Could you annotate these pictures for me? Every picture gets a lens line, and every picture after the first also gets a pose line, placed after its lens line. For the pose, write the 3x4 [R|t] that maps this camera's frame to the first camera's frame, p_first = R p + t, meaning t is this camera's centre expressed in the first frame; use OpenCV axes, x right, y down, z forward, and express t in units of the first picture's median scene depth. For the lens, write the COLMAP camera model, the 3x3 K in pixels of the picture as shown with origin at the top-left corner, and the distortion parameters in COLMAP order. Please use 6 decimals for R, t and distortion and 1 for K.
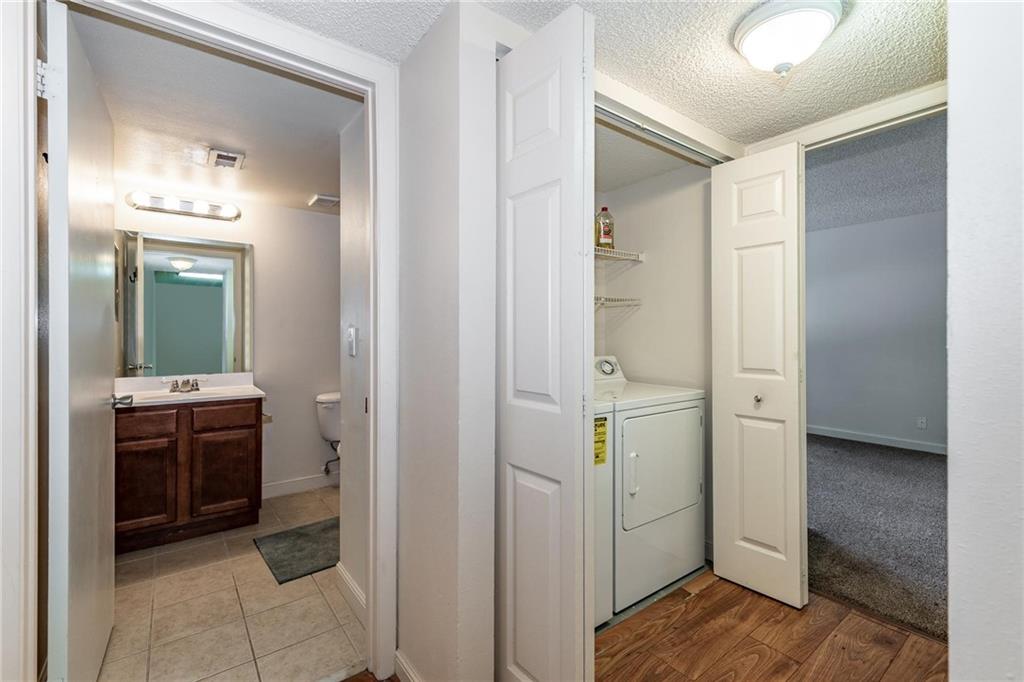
lens RADIAL K [[449.3, 0, 519.3], [0, 449.3, 335.6], [0, 0, 1]] dist [-0.001964, 0.000478]
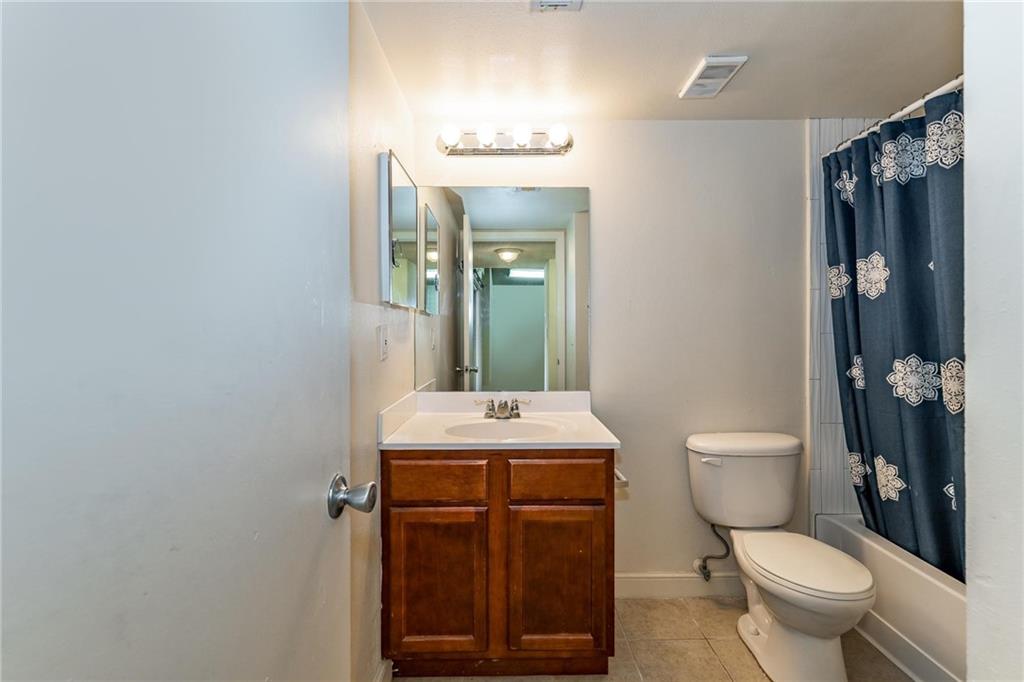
lens RADIAL K [[449.3, 0, 519.3], [0, 449.3, 335.6], [0, 0, 1]] dist [-0.001964, 0.000478]
pose [[0.805986, 0.001249, -0.591934, -0.357093], [0.004539, 0.999955, 0.008291, -0.002435], [0.591918, -0.009369, 0.805944, 0.516818]]
